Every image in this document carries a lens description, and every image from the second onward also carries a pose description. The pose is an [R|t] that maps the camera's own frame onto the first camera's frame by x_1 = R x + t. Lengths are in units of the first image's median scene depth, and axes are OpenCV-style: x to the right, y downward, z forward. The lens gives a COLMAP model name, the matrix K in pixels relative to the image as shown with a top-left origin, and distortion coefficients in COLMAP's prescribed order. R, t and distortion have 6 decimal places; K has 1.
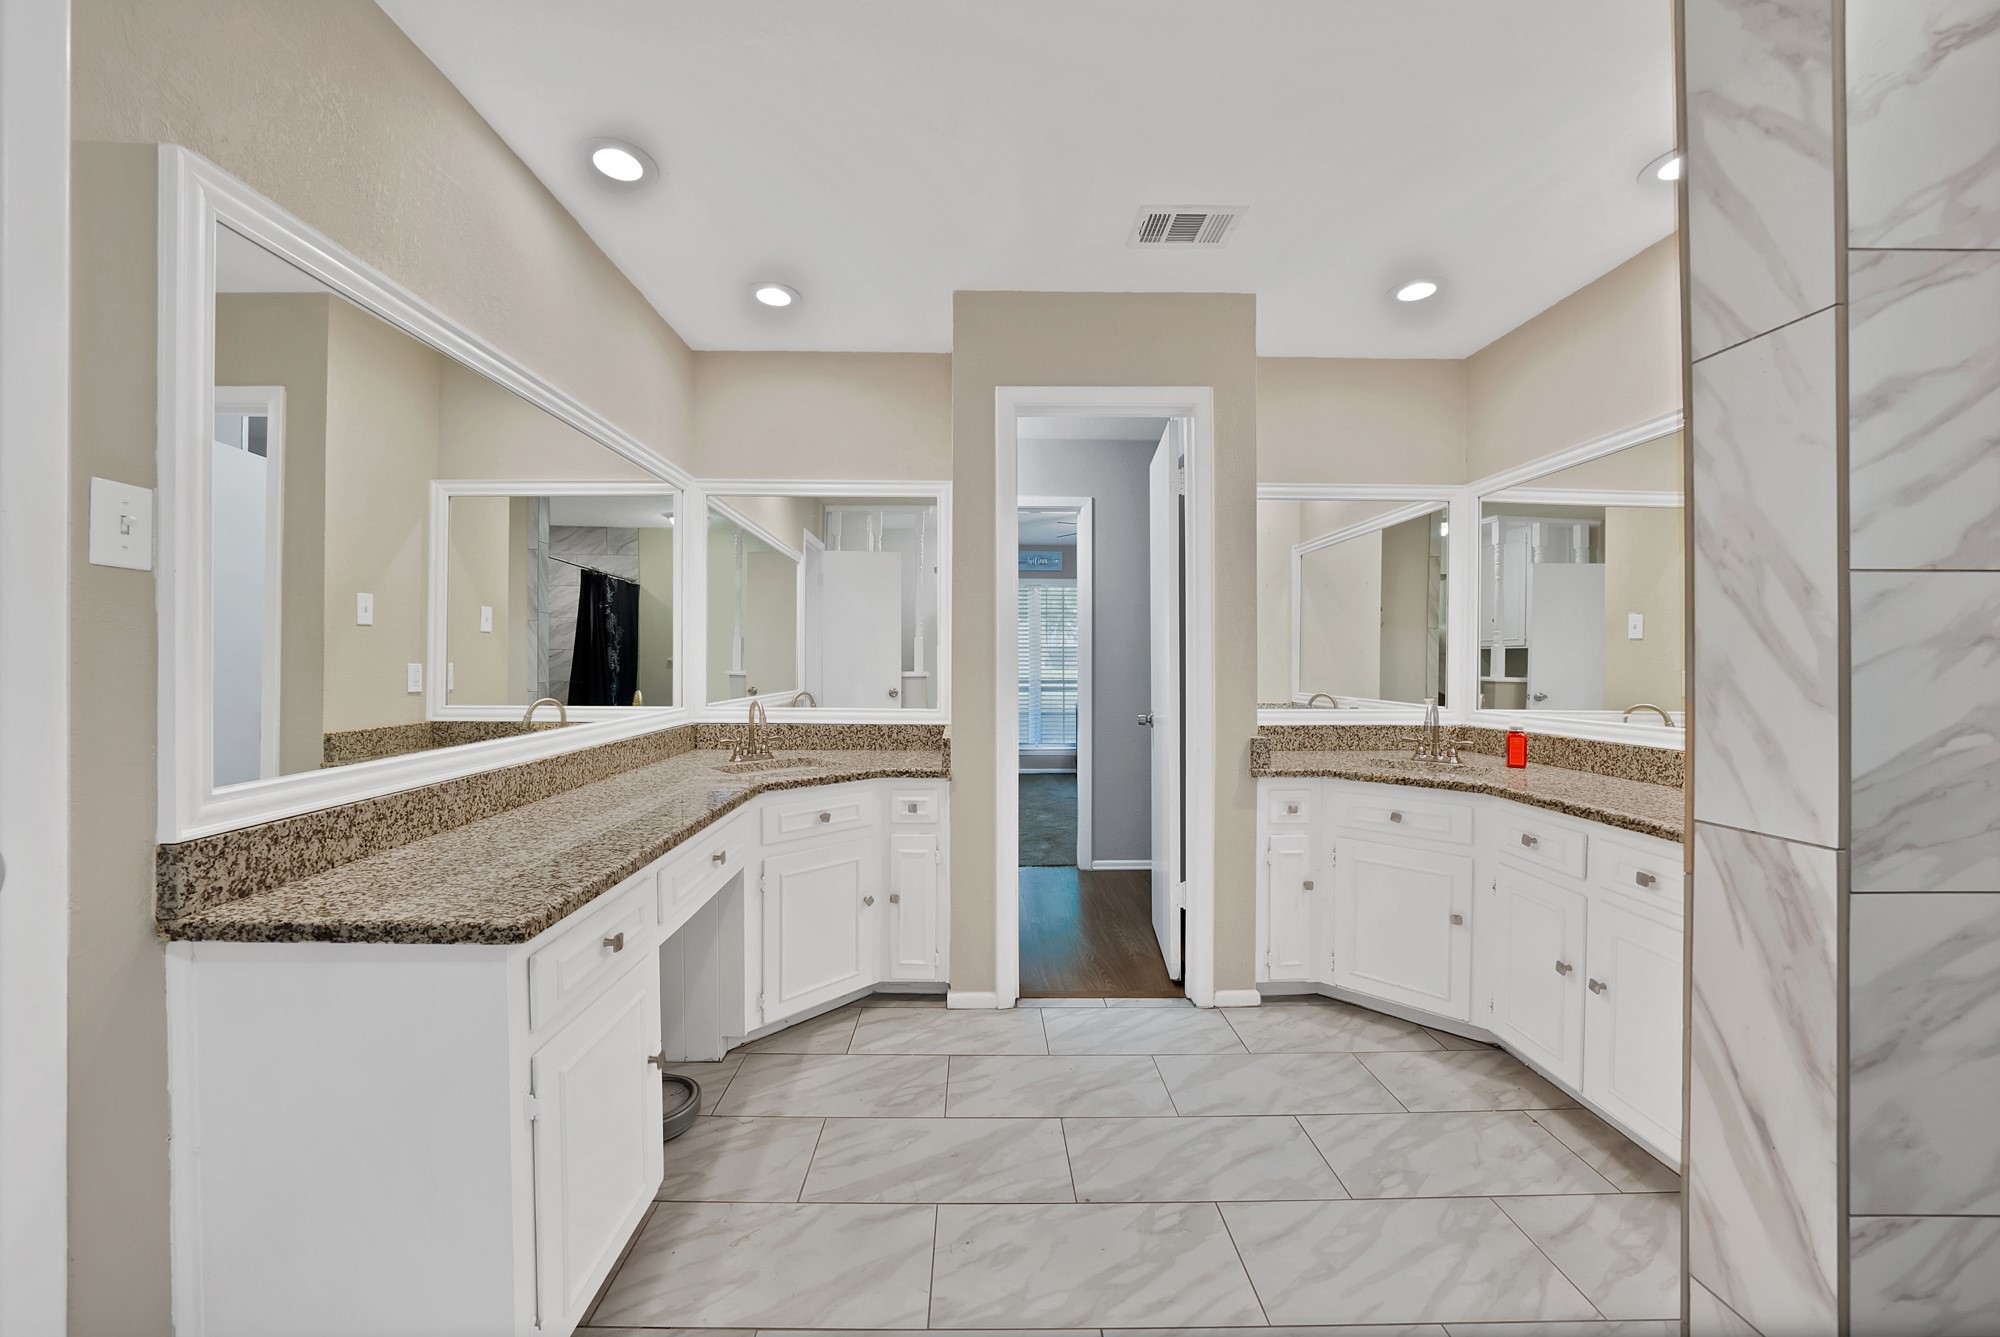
lens RADIAL K [[714.8, 0, 965.8], [0, 714.8, 668.1], [0, 0, 1]] dist [-0.020711, 0.002380]
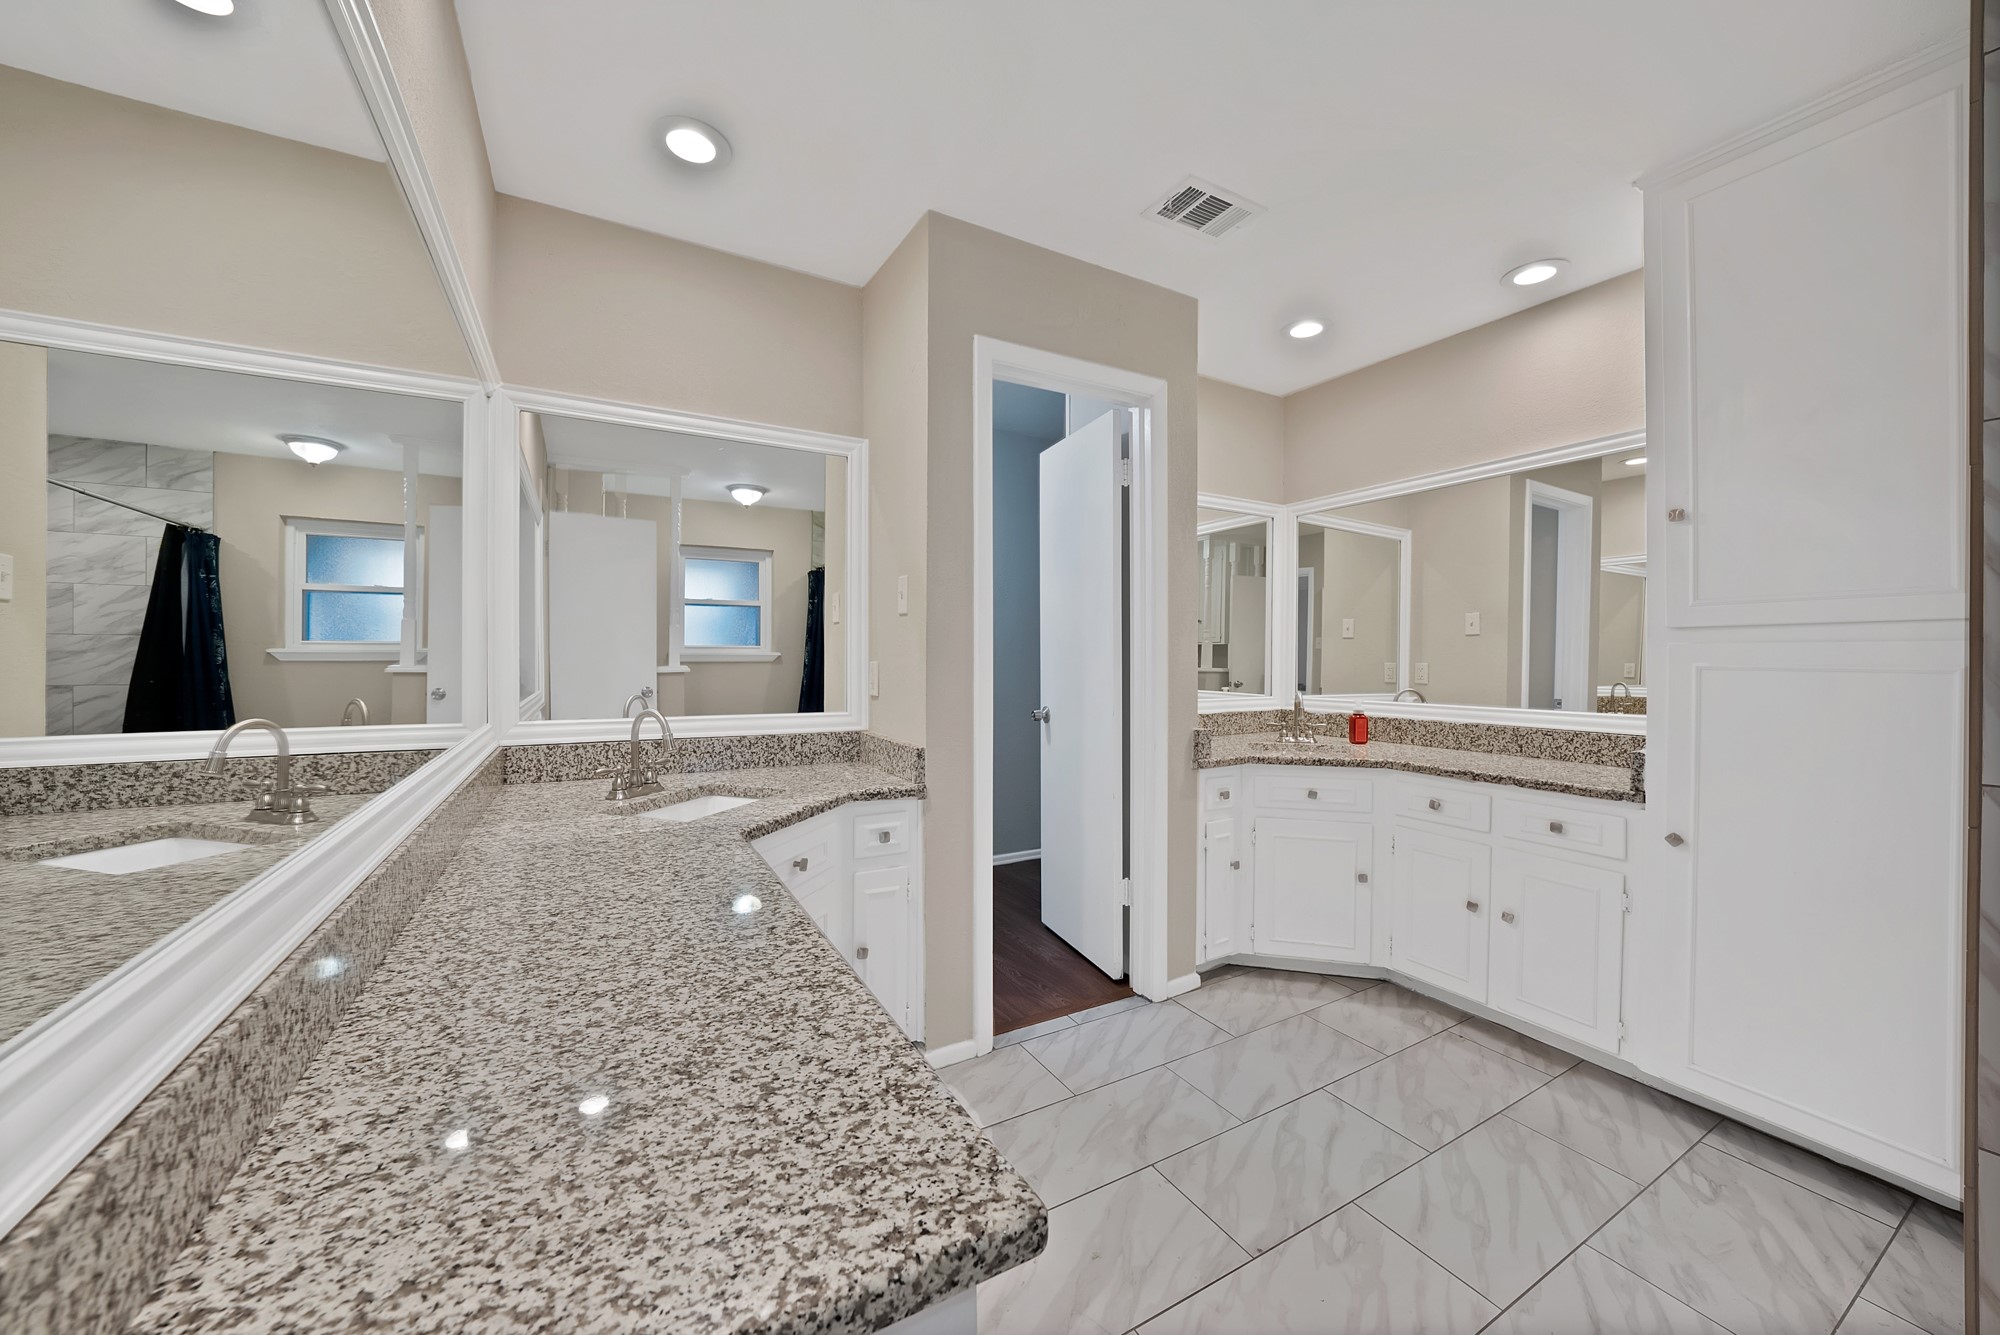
lens RADIAL K [[714.8, 0, 995.6], [0, 714.8, 664.3], [0, 0, 1]] dist [-0.020711, 0.002380]
pose [[0.877195, -0.003975, 0.480118, -0.350208], [0.000852, 0.999977, 0.006724, -0.004072], [-0.480134, -0.005489, 0.877178, 0.235893]]
